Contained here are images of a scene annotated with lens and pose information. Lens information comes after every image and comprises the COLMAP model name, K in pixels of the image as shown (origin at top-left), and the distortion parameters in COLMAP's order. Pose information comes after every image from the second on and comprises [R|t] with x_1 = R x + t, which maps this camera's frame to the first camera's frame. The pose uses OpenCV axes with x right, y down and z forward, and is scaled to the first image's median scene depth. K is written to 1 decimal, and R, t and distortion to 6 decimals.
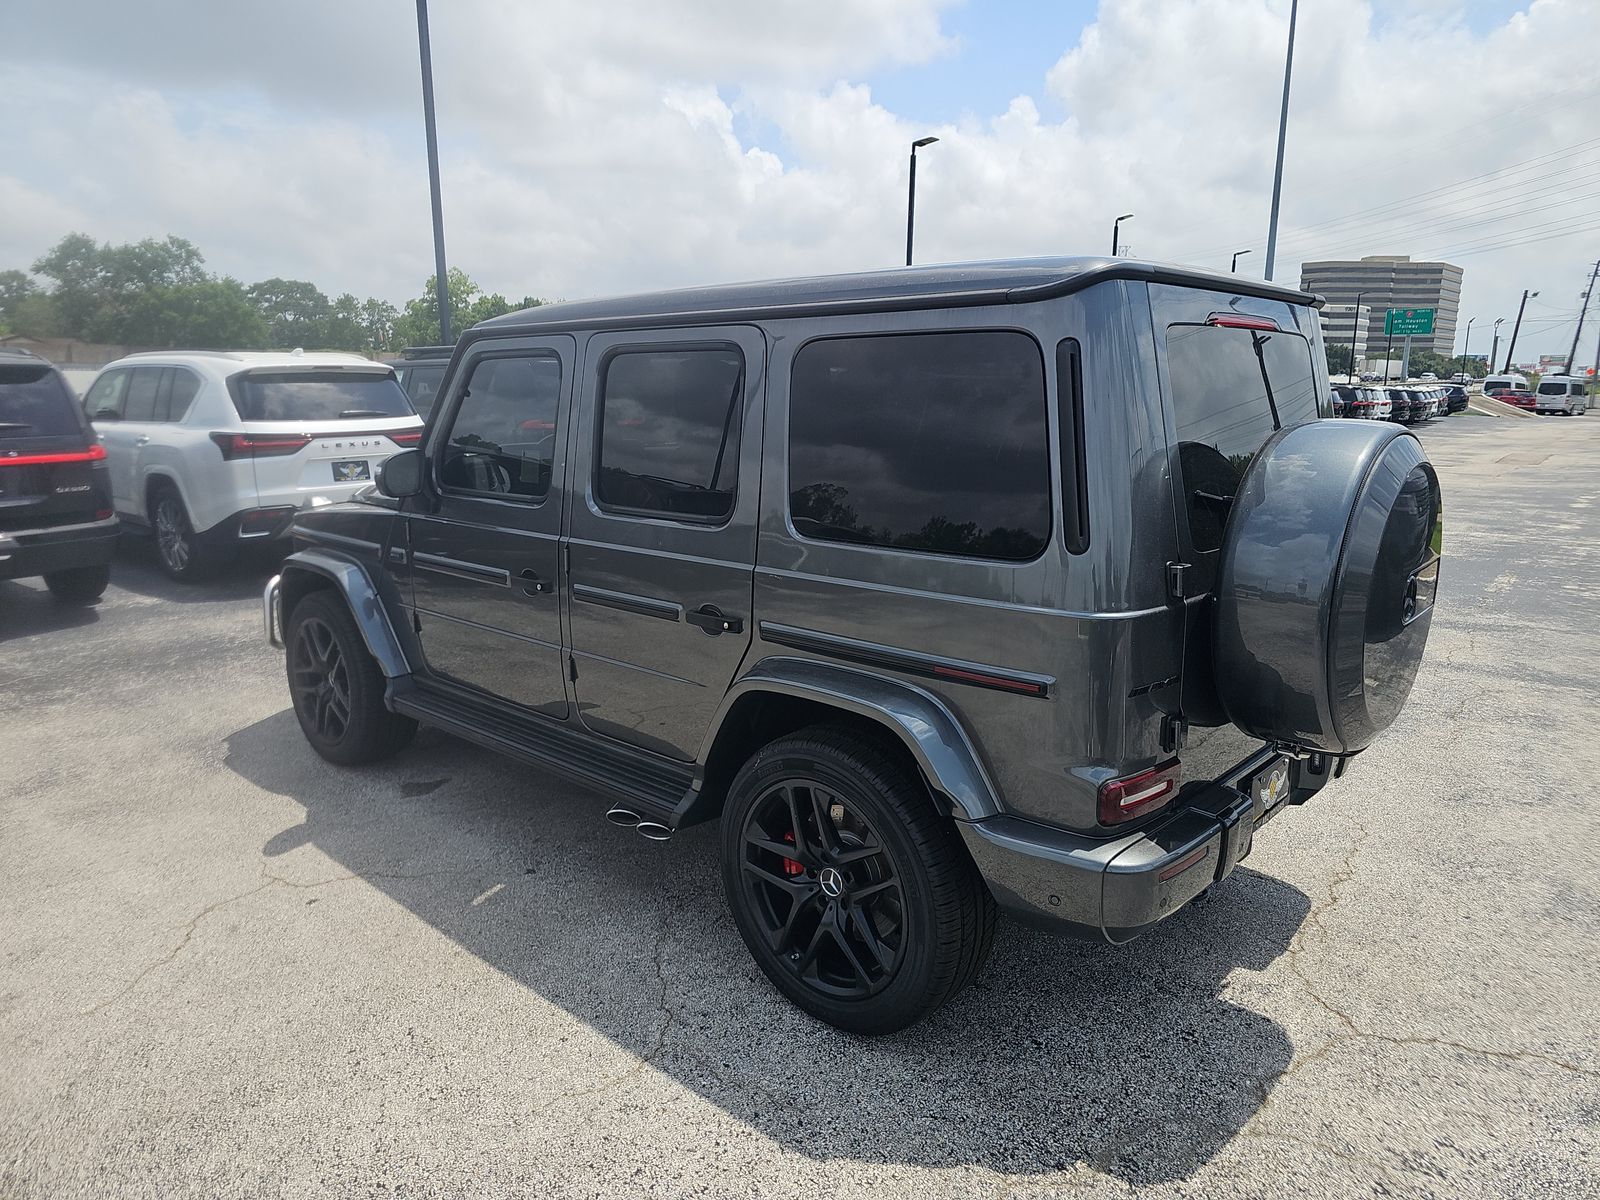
lens RADIAL K [[1061.2, 0, 799.2], [0, 1061.2, 600.4], [0, 0, 1]] dist [0.017953, -0.005379]
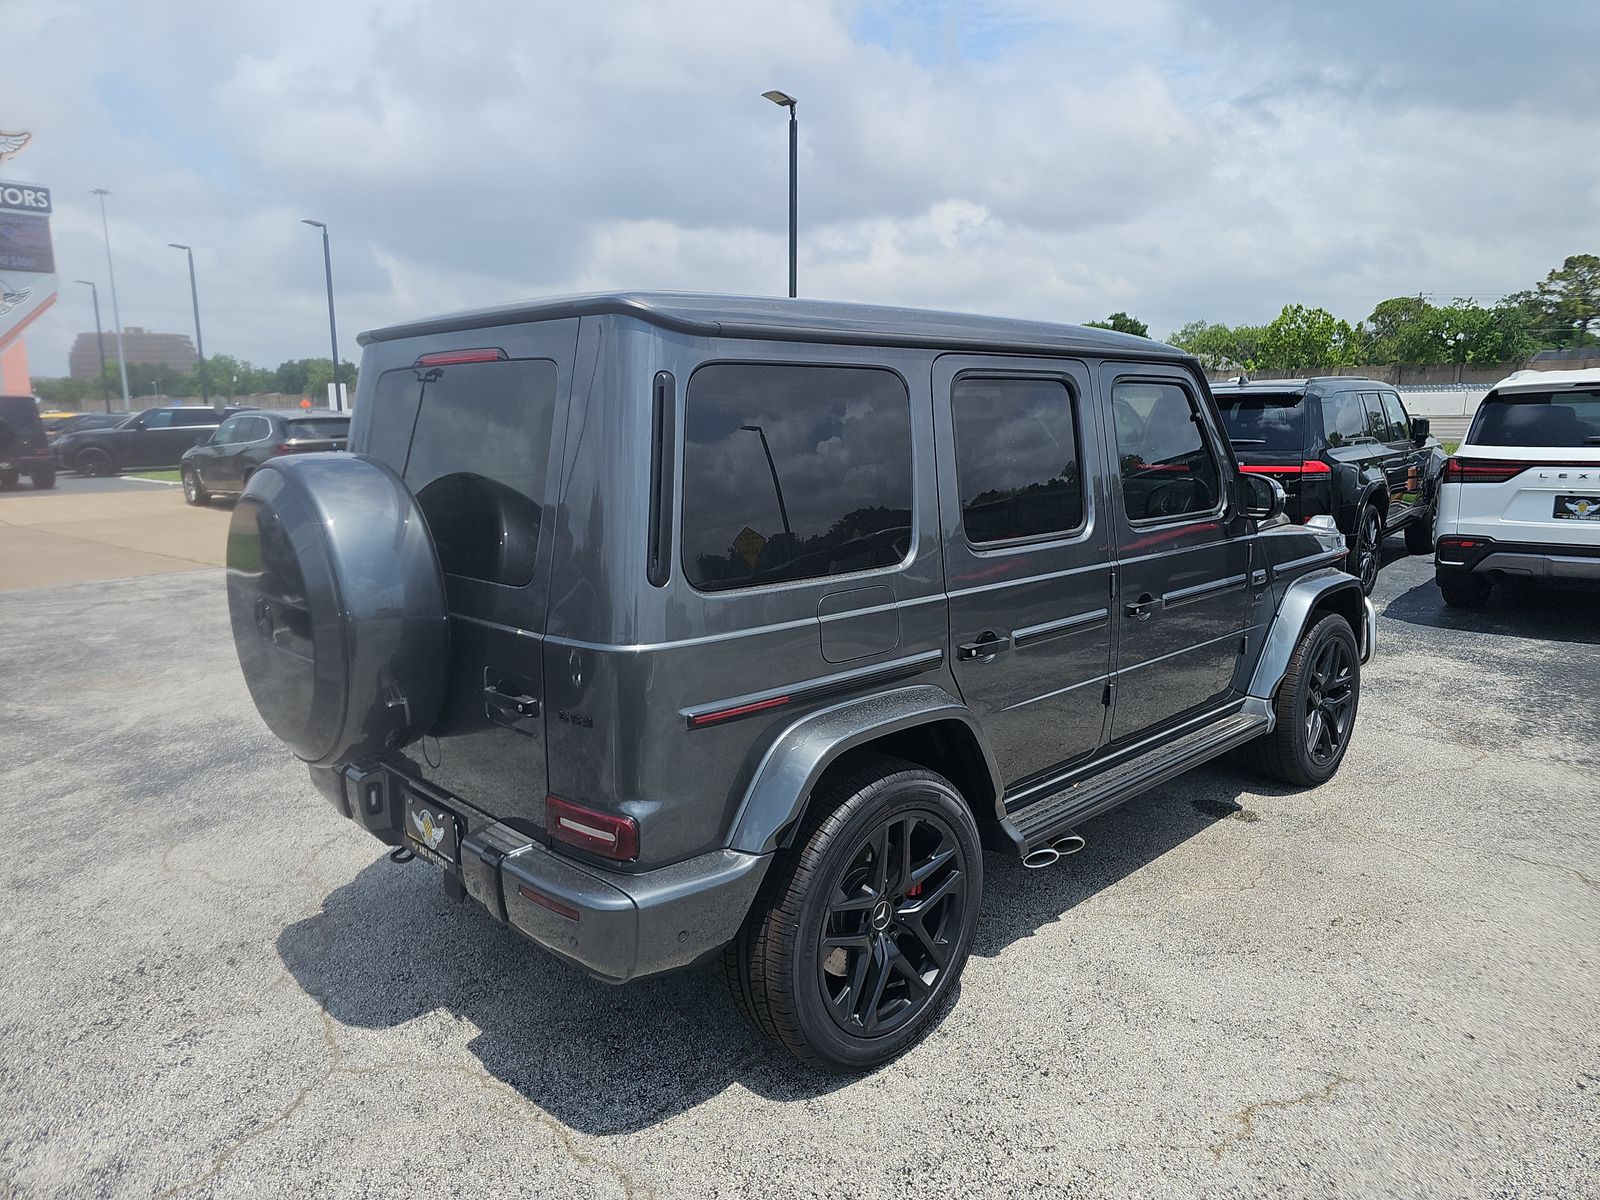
lens RADIAL K [[1061.2, 0, 799.0], [0, 1061.2, 596.7], [0, 0, 1]] dist [0.017953, -0.005379]
pose [[-0.067935, 0.171631, -0.982816, 0.568509], [-0.188935, 0.965054, 0.181589, -0.114510], [0.979637, 0.198025, -0.033134, 0.558412]]
